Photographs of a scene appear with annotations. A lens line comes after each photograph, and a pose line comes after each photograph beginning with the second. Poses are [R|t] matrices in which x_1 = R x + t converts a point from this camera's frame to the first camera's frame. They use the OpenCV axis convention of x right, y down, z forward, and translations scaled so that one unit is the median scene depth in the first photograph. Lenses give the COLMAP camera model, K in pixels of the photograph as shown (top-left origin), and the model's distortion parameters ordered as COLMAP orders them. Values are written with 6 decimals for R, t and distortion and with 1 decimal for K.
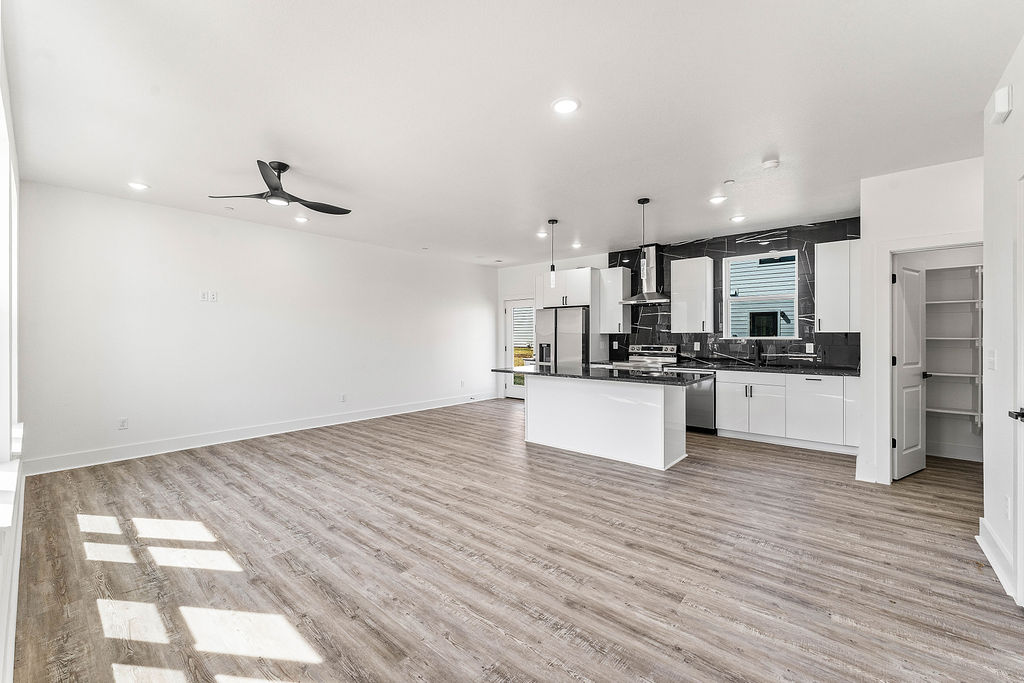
lens RADIAL K [[419.4, 0, 510.4], [0, 419.4, 338.1], [0, 0, 1]] dist [-0.002204, -0.000220]
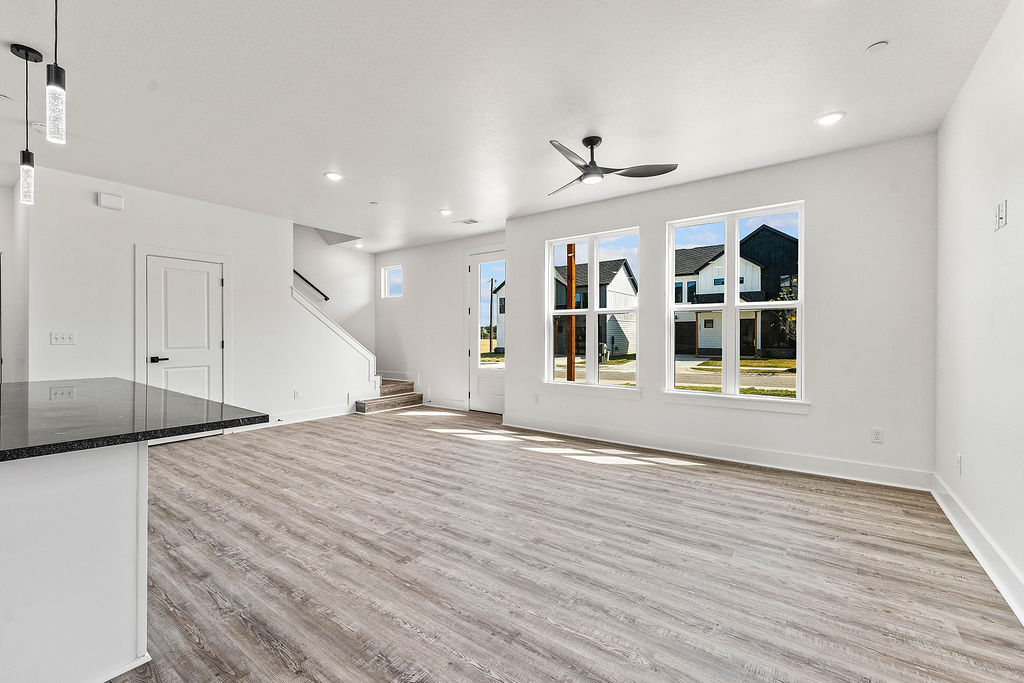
lens RADIAL K [[430.9, 0, 511.9], [0, 430.9, 338.1], [0, 0, 1]] dist [0.002599, 0.000180]
pose [[-0.996423, 0.000137, -0.084502, -0.311461], [-0.000736, 0.999947, 0.010305, 0.022455], [0.084499, 0.010331, -0.996370, 2.107228]]
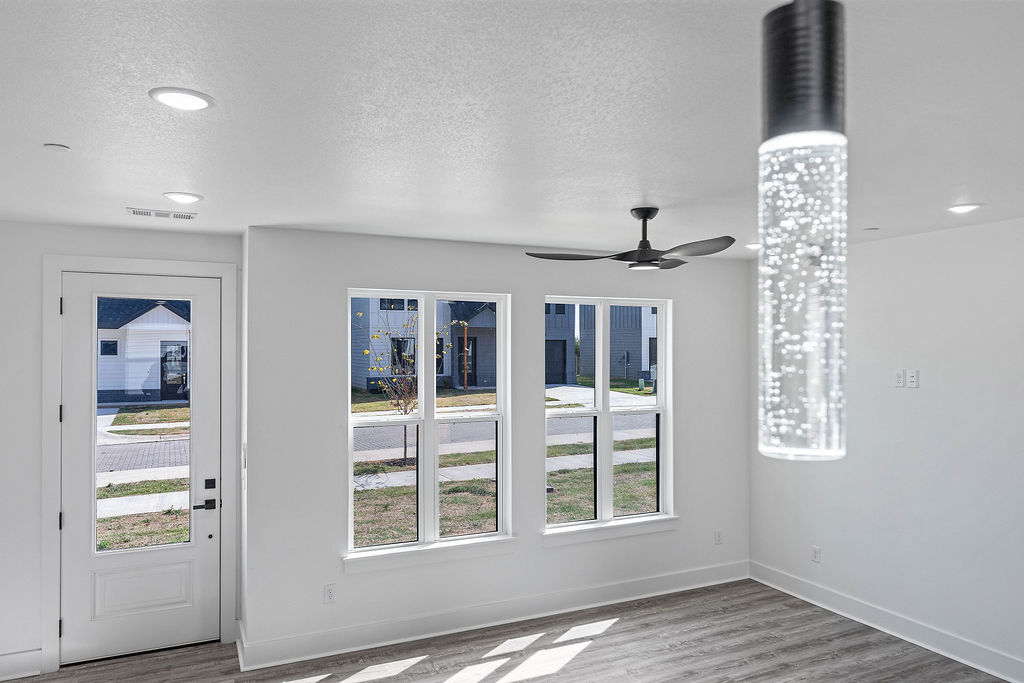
lens RADIAL K [[688.2, 0, 510.2], [0, 688.2, 343.6], [0, 0, 1]] dist [-0.001801, 0.000690]
pose [[-0.401624, -0.007268, -0.915776, 0.580034], [-0.006511, 0.999966, -0.005081, -0.223645], [0.915782, 0.003922, -0.401657, 1.335960]]
